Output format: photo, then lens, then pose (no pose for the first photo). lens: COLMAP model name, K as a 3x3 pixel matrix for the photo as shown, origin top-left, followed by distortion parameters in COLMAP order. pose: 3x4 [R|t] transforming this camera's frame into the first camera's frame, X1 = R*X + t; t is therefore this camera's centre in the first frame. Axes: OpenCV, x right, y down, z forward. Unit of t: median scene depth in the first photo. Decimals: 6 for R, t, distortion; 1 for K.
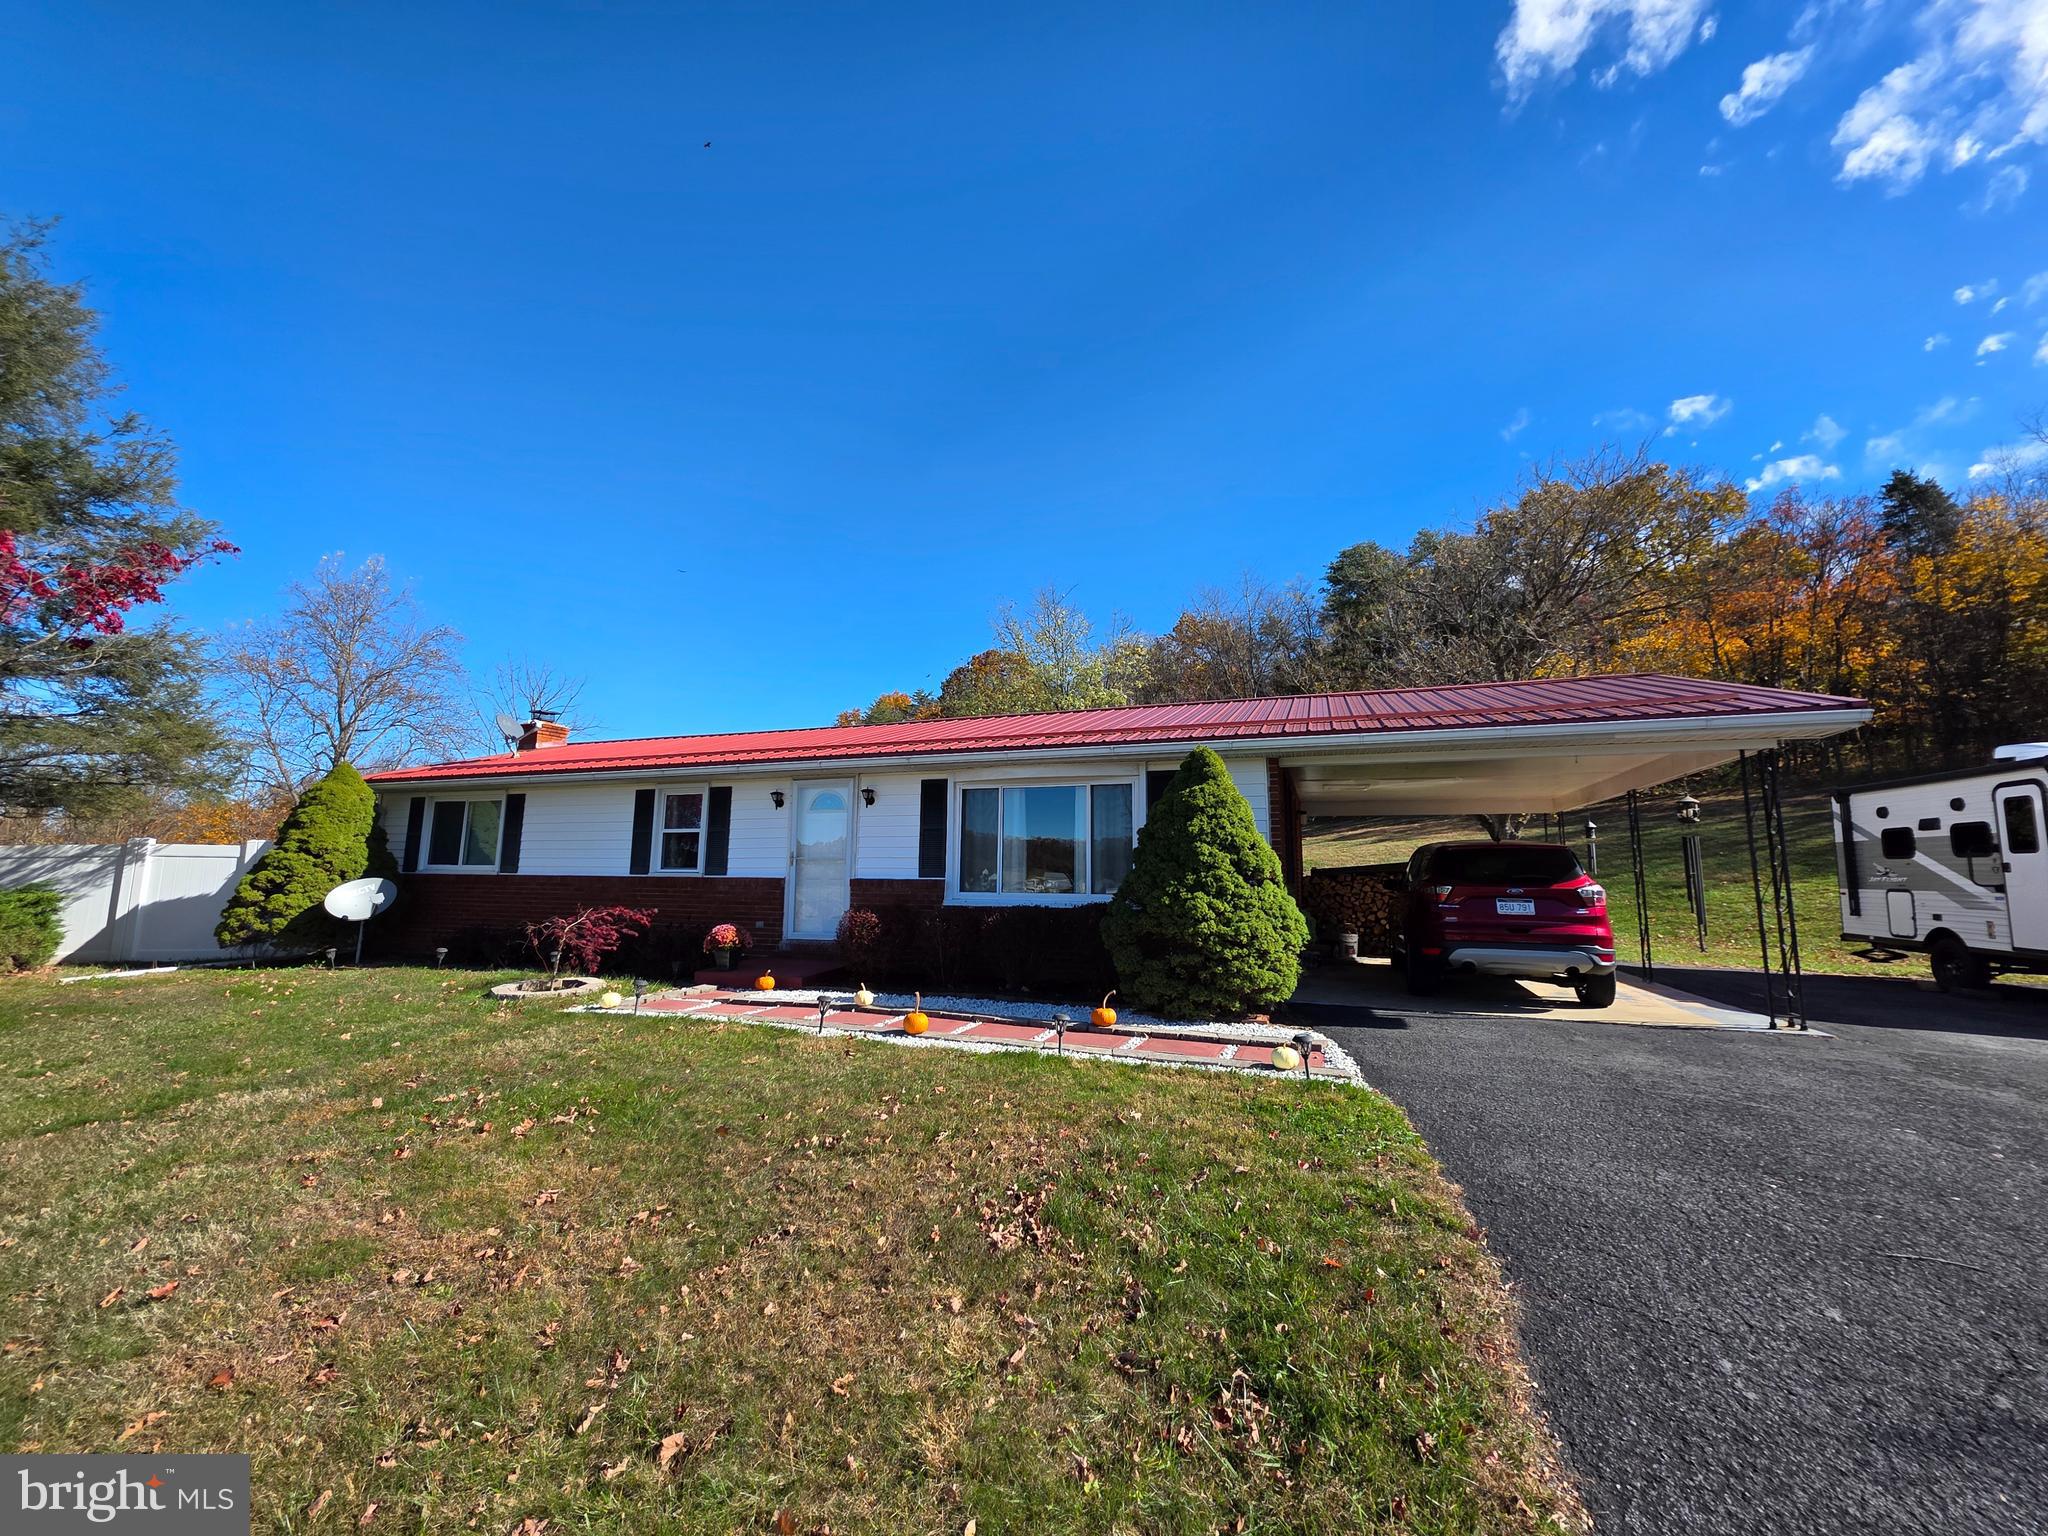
lens RADIAL K [[813.6, 0, 1021.5], [0, 813.6, 769.5], [0, 0, 1]] dist [0.002098, -0.000065]
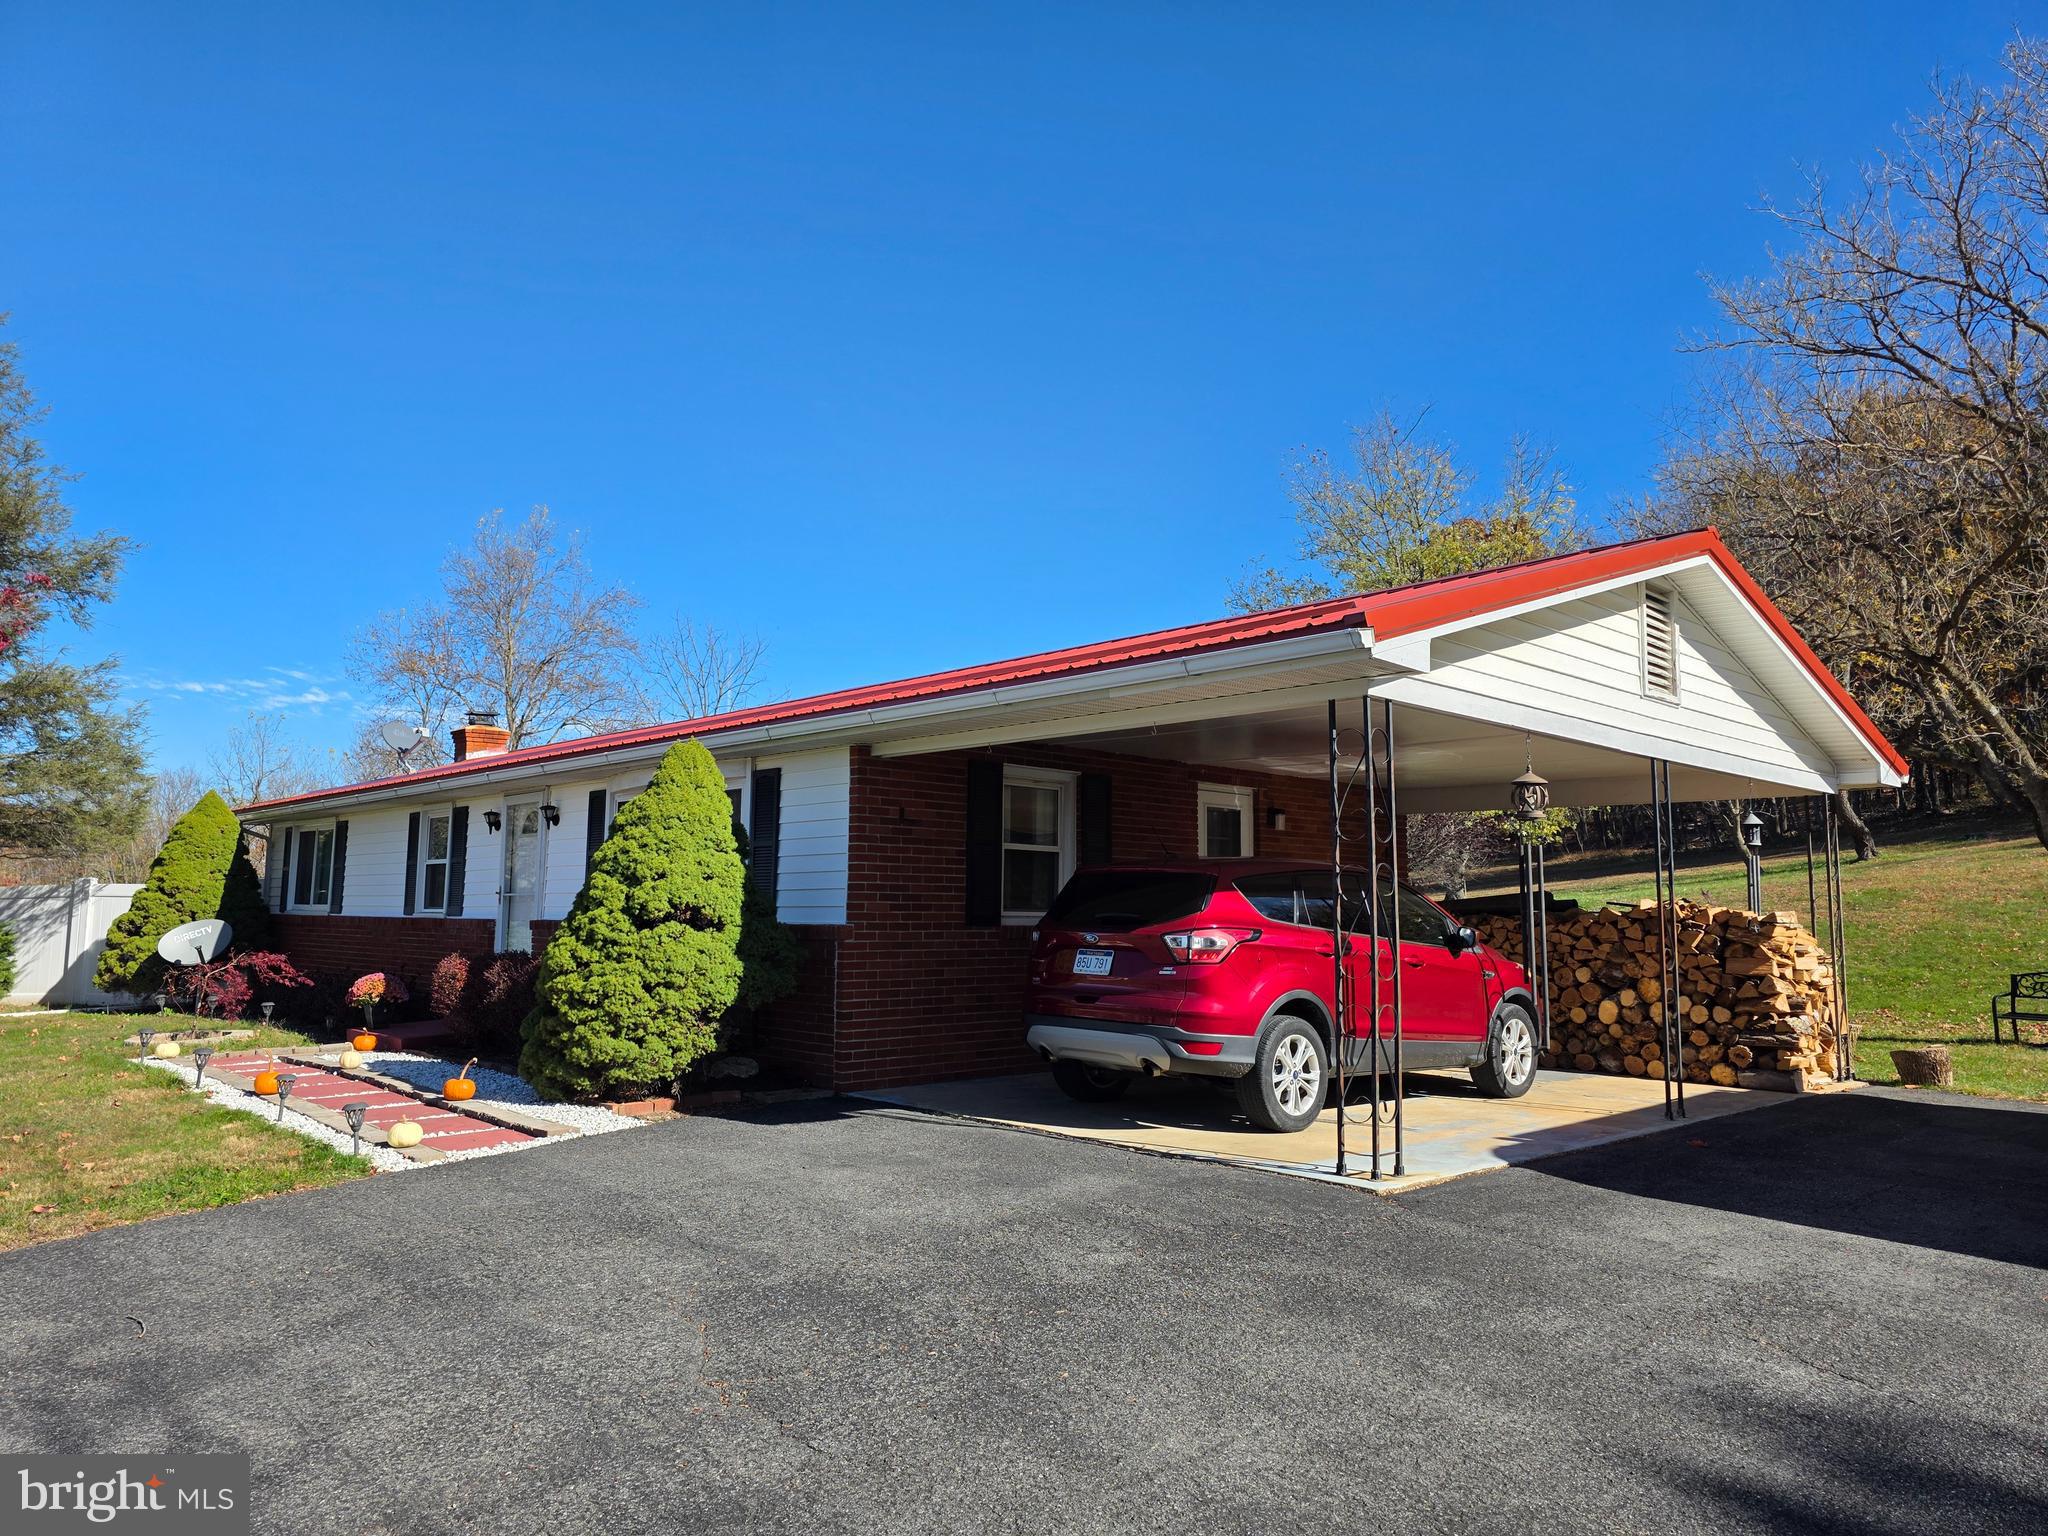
lens RADIAL K [[1367.9, 0, 1039.7], [0, 1367.9, 764.0], [0, 0, 1]] dist [0.064246, -0.060977]
pose [[0.900844, -0.047810, -0.431502, 0.732505], [0.056604, 0.998368, 0.007553, 0.001515], [0.430437, -0.031229, 0.902080, 0.009902]]
